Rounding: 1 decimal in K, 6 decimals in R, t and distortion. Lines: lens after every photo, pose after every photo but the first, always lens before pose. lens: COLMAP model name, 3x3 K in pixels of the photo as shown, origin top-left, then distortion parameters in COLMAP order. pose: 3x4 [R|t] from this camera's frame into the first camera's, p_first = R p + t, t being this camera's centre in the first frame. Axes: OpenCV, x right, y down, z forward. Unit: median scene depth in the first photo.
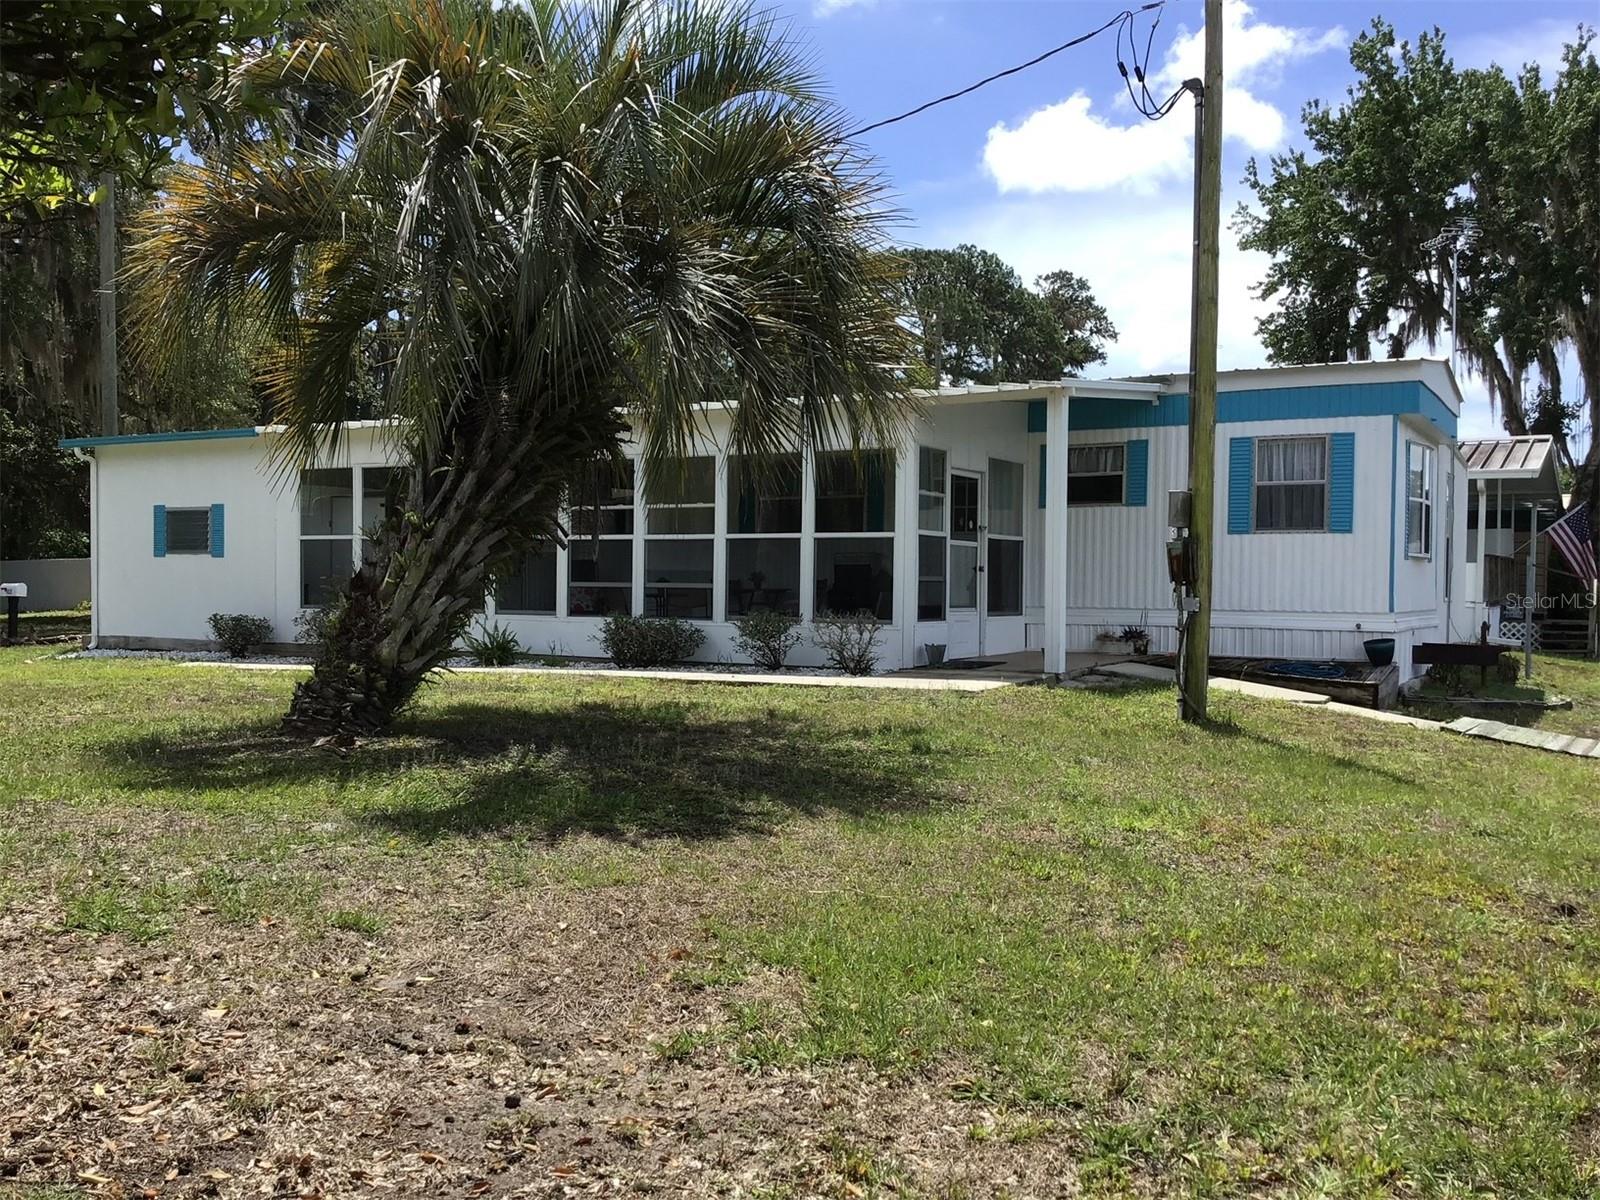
lens RADIAL K [[1459.3, 0, 806.7], [0, 1459.3, 604.6], [0, 0, 1]] dist [0.108776, -0.208510]
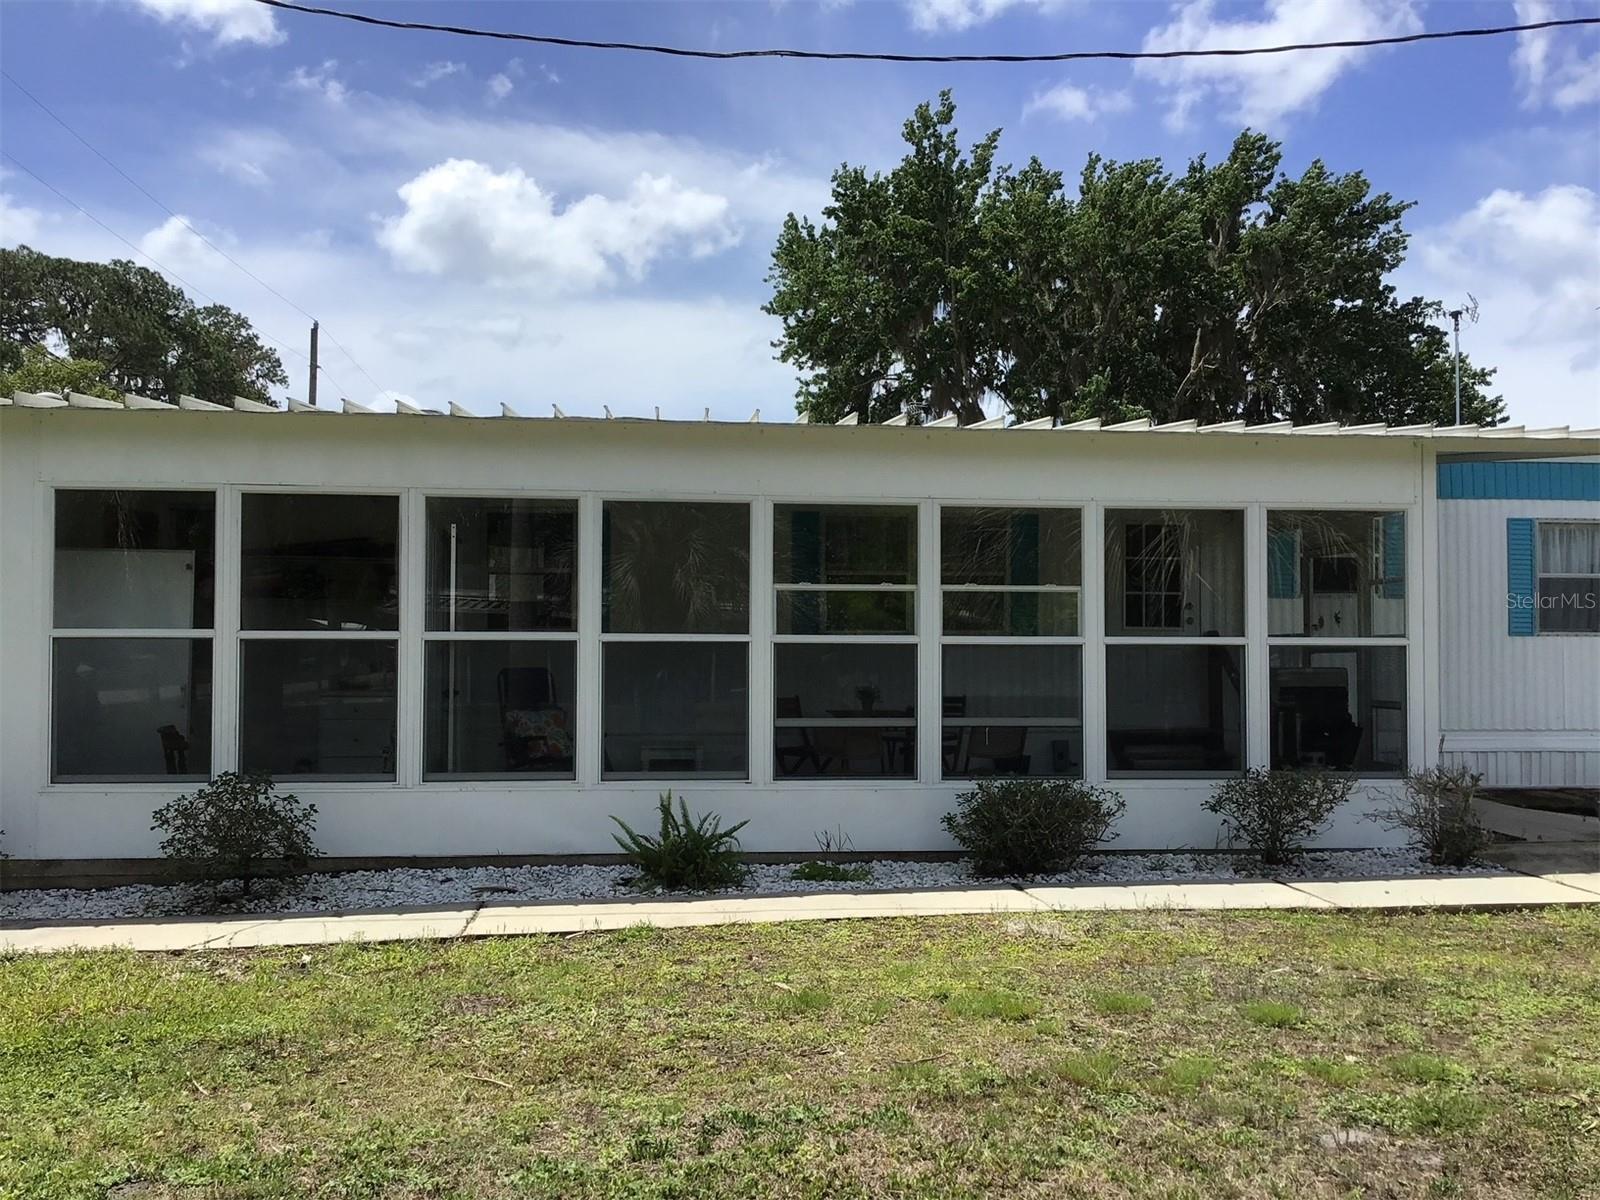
lens RADIAL K [[1459.3, 0, 806.7], [0, 1459.3, 604.6], [0, 0, 1]] dist [0.108776, -0.208510]
pose [[0.811514, 0.011477, 0.584220, -0.499933], [0.013449, 0.999175, -0.038310, -0.039013], [-0.584178, 0.038947, 0.810691, 0.560857]]
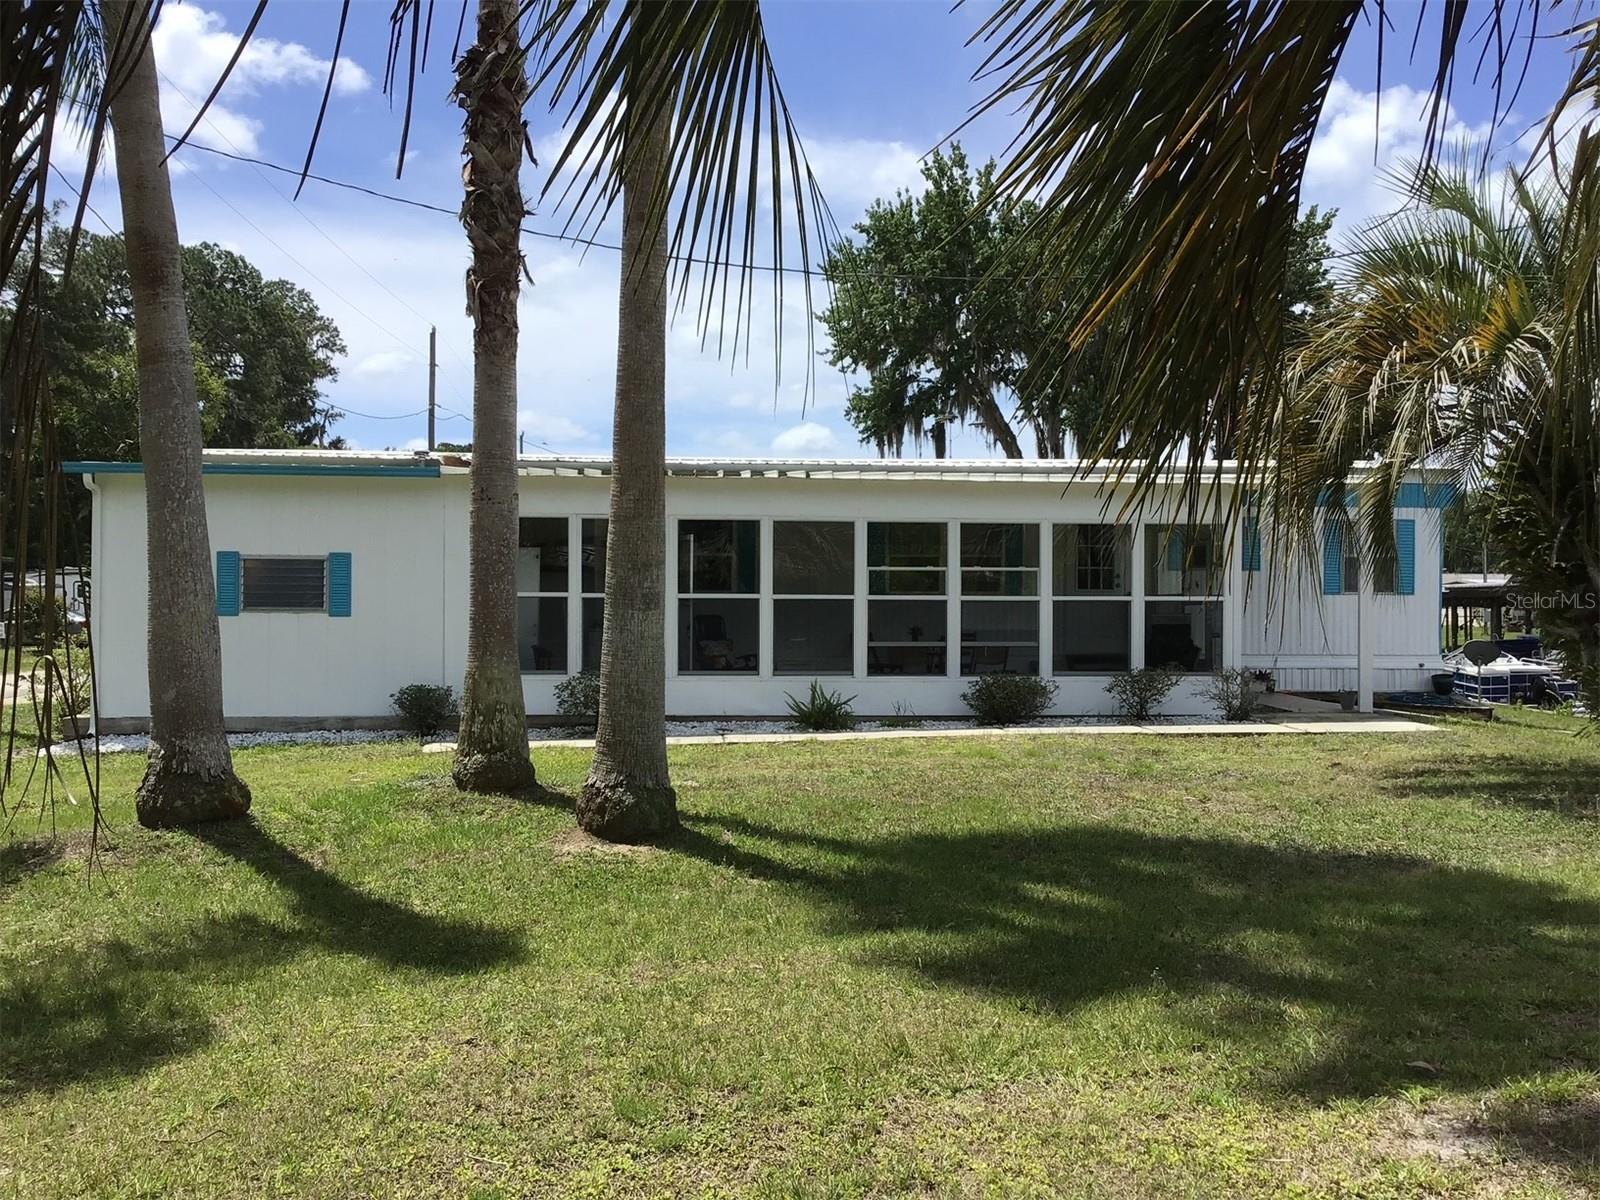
lens RADIAL K [[1459.3, 0, 806.7], [0, 1459.3, 604.6], [0, 0, 1]] dist [0.108776, -0.208510]
pose [[0.821096, -0.006589, 0.570752, -0.801095], [0.013697, 0.999873, -0.008162, -0.034887], [-0.570625, 0.014520, 0.821082, 0.208903]]
